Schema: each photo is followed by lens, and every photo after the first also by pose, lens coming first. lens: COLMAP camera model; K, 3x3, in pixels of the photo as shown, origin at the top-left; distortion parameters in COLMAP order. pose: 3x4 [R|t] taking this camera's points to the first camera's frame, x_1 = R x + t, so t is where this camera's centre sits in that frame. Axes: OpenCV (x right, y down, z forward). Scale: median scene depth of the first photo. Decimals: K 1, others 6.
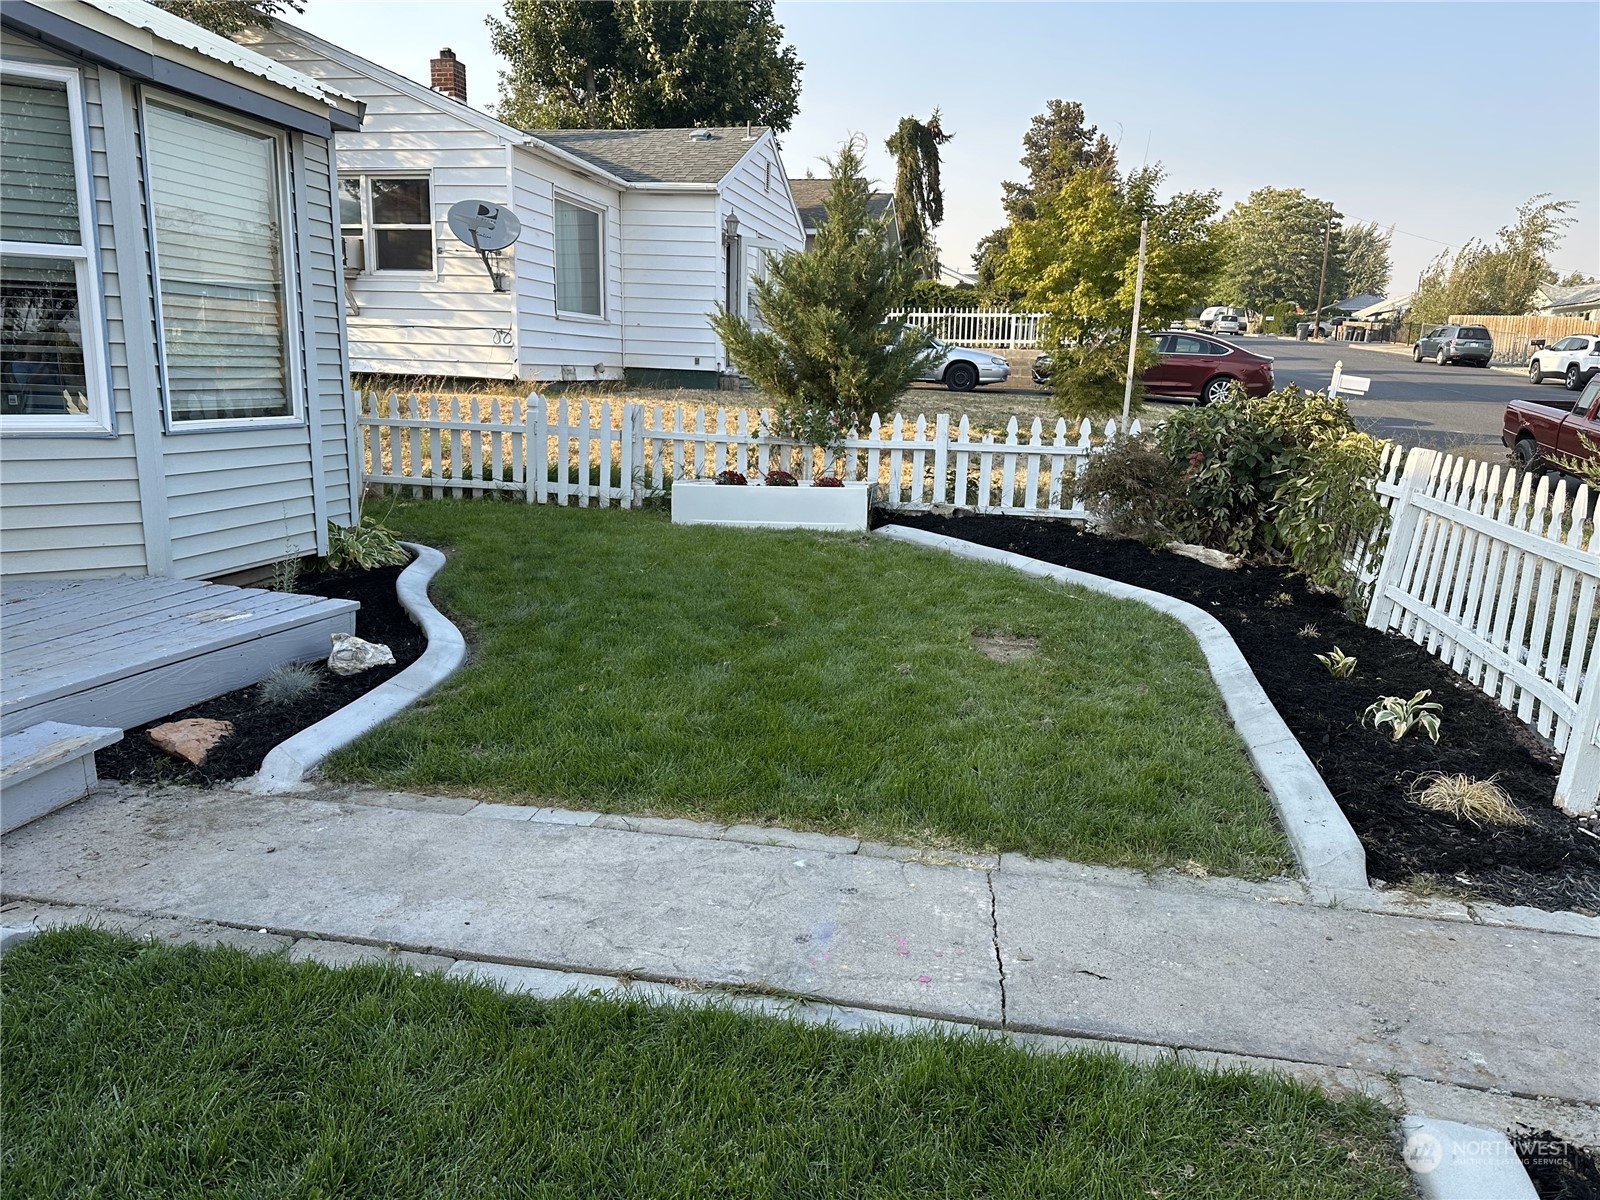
lens RADIAL K [[1145.4, 0, 810.0], [0, 1145.4, 607.5], [0, 0, 1]] dist [0.002597, -0.000150]
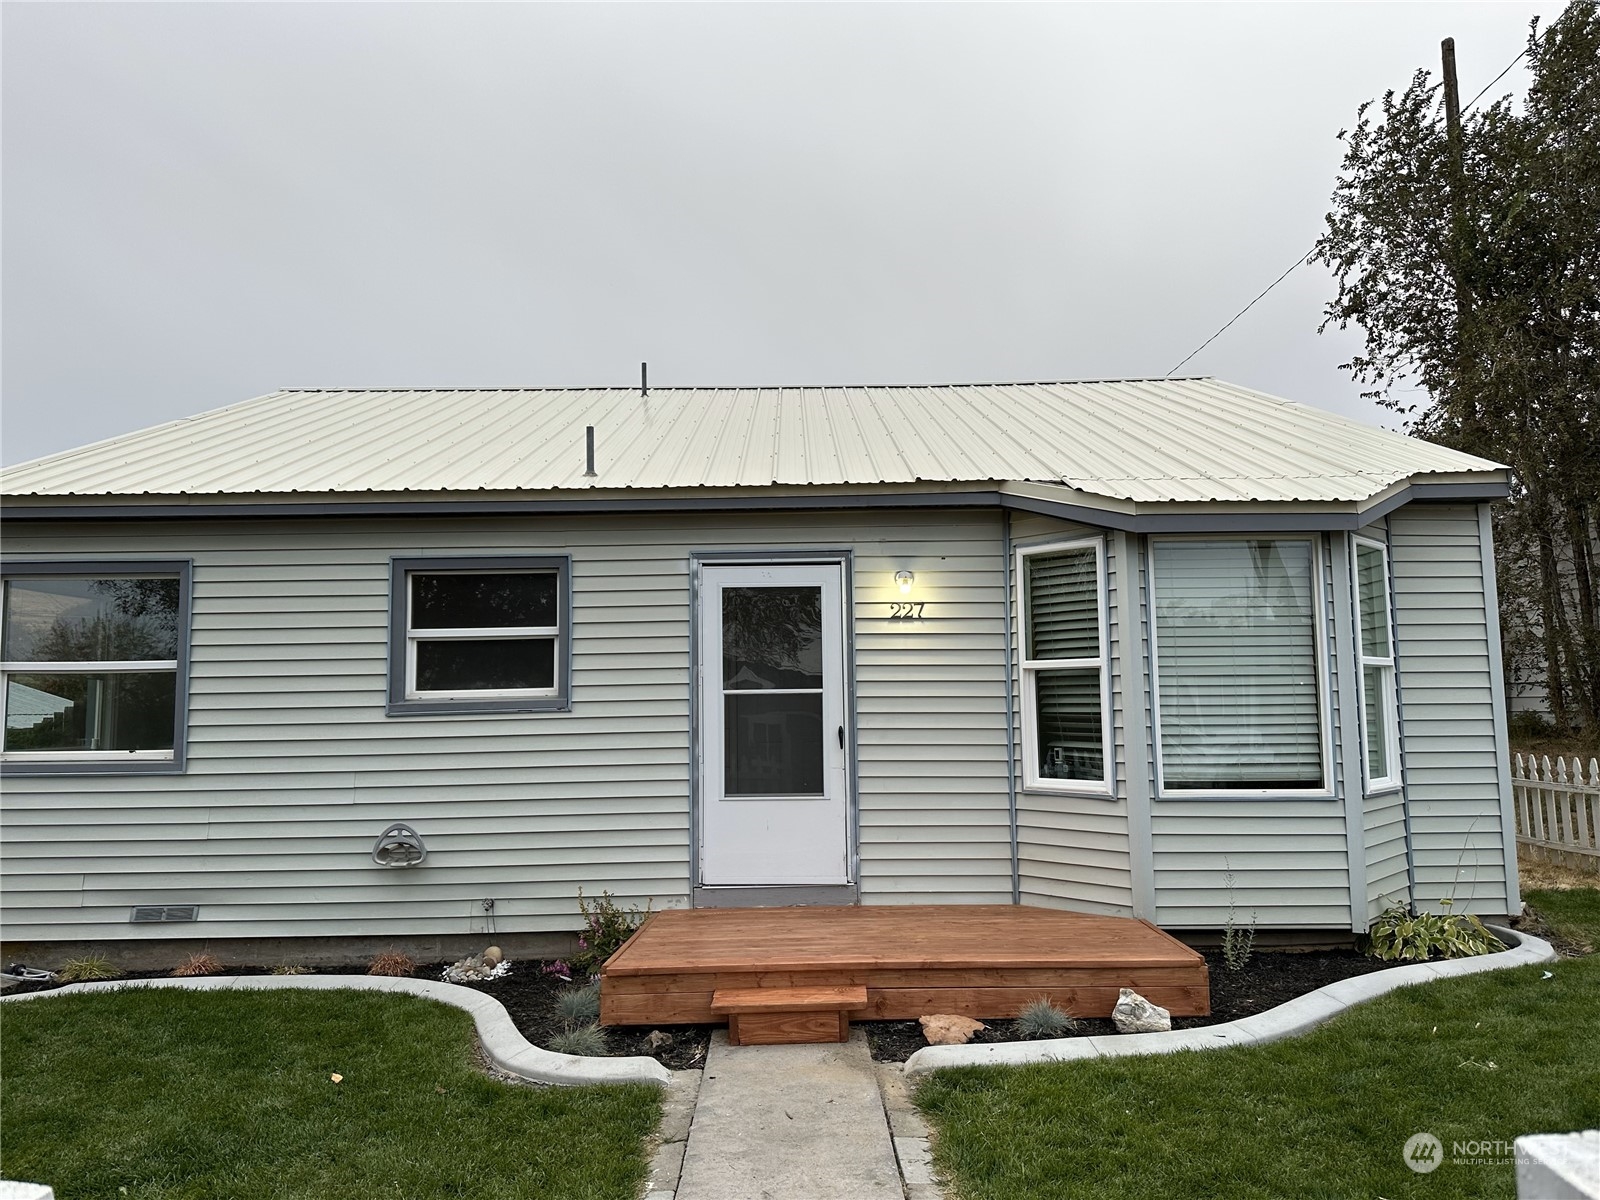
lens RADIAL K [[1145.4, 0, 810.0], [0, 1145.4, 607.5], [0, 0, 1]] dist [0.002597, -0.000150]
pose [[0.250874, -0.105082, -0.962299, 0.566821], [-0.186236, 0.970280, -0.154506, -0.096213], [0.949936, 0.217976, 0.223848, 0.344475]]
